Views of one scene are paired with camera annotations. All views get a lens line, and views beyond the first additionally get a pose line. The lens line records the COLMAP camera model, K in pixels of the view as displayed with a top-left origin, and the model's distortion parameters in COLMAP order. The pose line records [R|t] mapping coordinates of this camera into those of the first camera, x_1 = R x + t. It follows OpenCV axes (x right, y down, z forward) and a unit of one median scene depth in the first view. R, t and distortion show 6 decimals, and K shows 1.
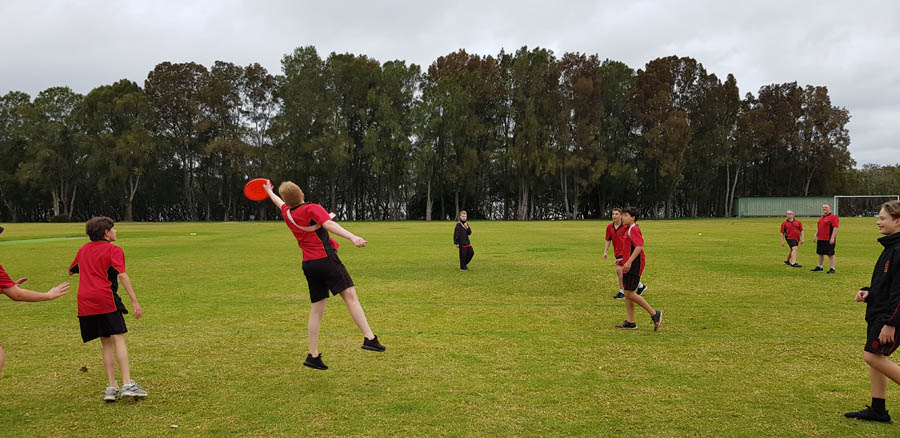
lens RADIAL K [[636.2, 0, 450.0], [0, 636.2, 219.0], [0, 0, 1]] dist [-0.000090, -0.000070]
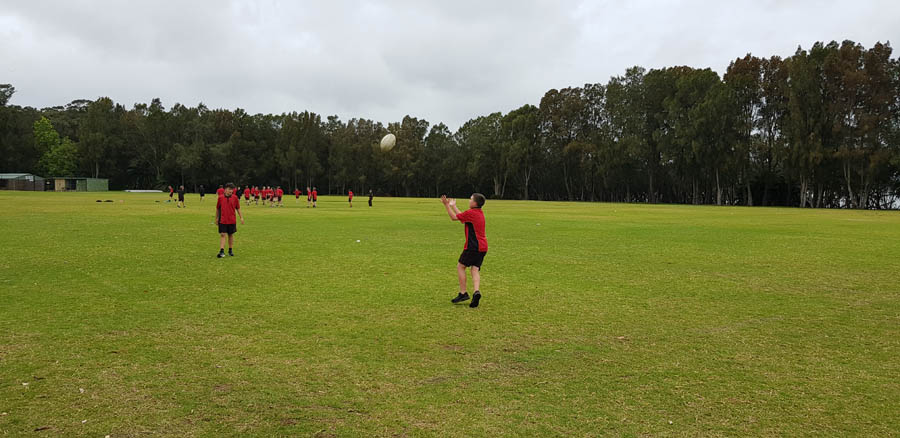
lens RADIAL K [[636.2, 0, 450.0], [0, 636.2, 219.0], [0, 0, 1]] dist [-0.000090, -0.000070]
pose [[0.680929, 0.047425, -0.730812, 0.486681], [-0.027734, 0.998855, 0.038979, -0.003729], [0.731824, -0.006274, 0.681465, -0.159431]]
